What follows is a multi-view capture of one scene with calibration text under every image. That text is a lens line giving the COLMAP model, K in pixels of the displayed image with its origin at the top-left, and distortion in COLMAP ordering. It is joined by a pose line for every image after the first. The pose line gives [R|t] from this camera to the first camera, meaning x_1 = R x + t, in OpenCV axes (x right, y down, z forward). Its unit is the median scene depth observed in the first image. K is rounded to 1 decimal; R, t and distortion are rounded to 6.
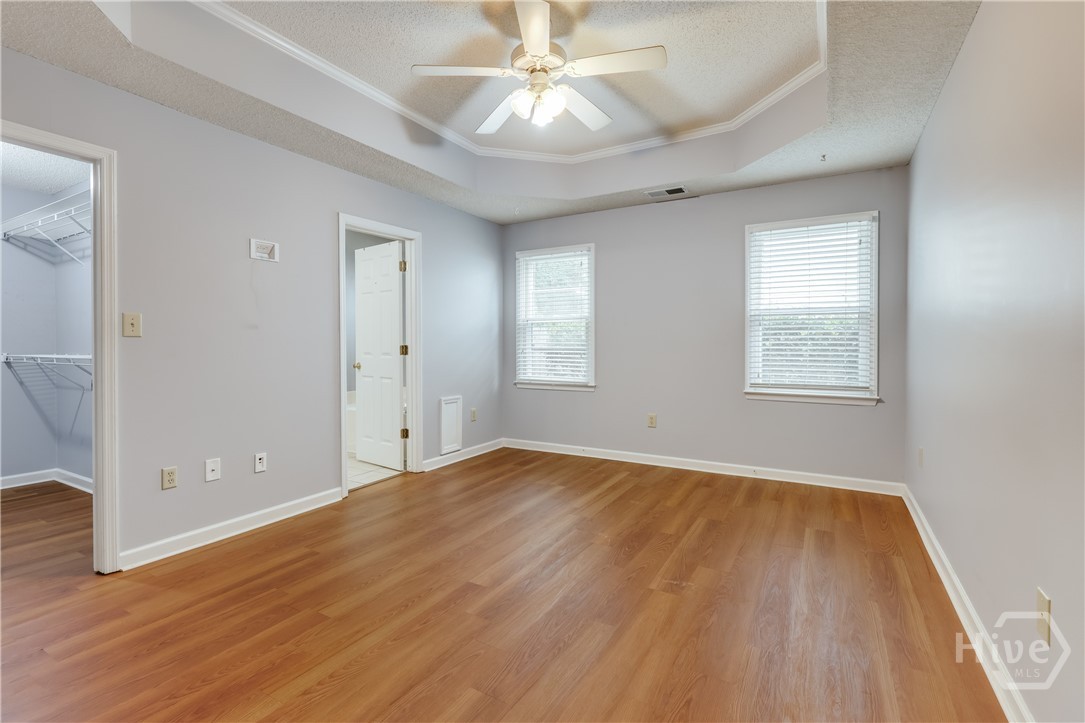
lens RADIAL K [[490.0, 0, 550.6], [0, 490.0, 352.1], [0, 0, 1]] dist [0.002806, 0.000181]
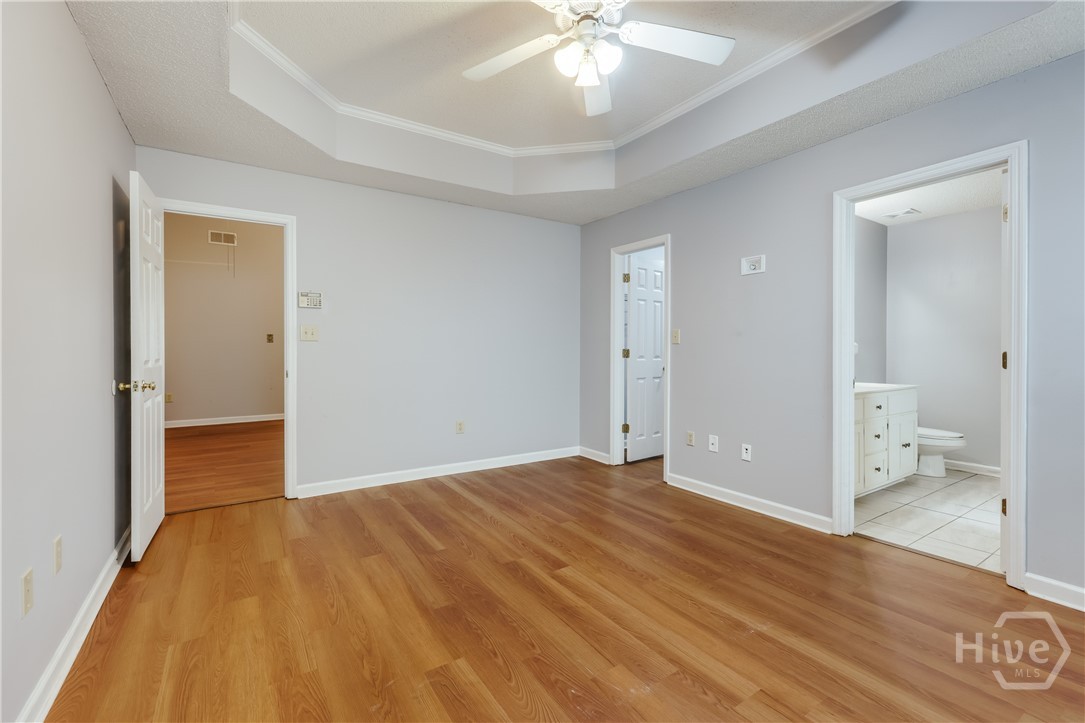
lens RADIAL K [[468.6, 0, 534.4], [0, 468.6, 351.0], [0, 0, 1]] dist [0.006691, -0.002928]
pose [[-0.469229, 0.005745, -0.883058, 0.479694], [-0.014742, 0.999789, 0.014338, -0.014842], [0.882953, 0.019746, -0.469045, 0.857182]]
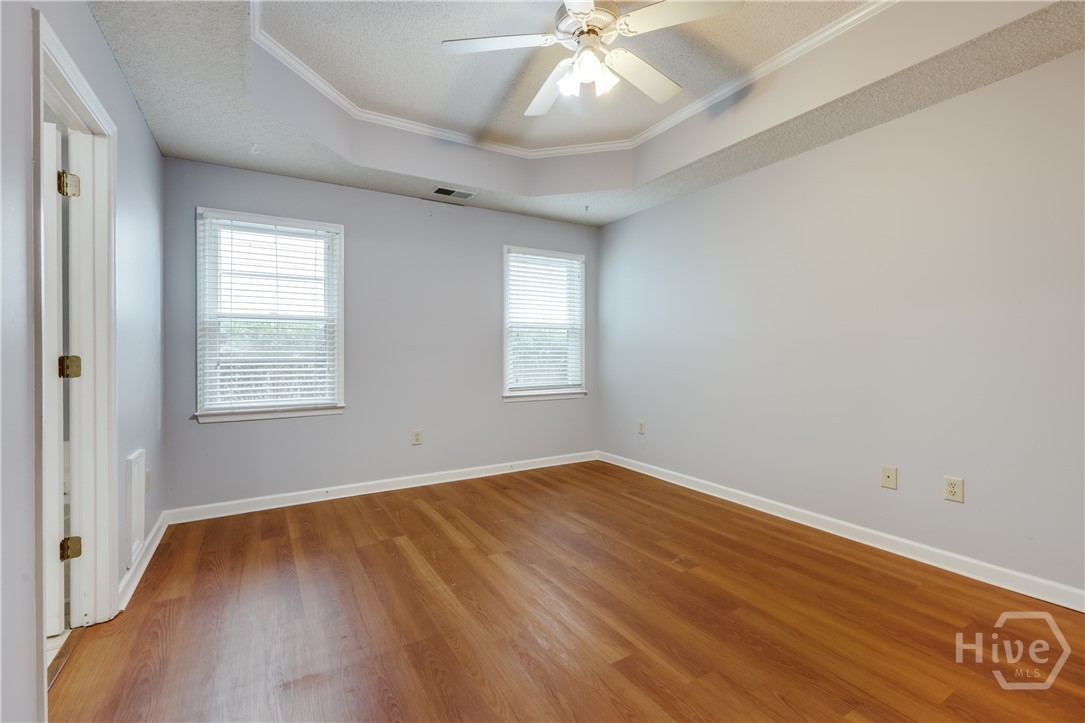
lens RADIAL K [[468.6, 0, 539.0], [0, 468.6, 356.7], [0, 0, 1]] dist [0.006691, -0.002928]
pose [[0.495308, -0.007130, 0.868688, -0.513866], [0.019658, 0.999802, -0.003003, -0.002623], [-0.868495, 0.018564, 0.495350, 0.442932]]
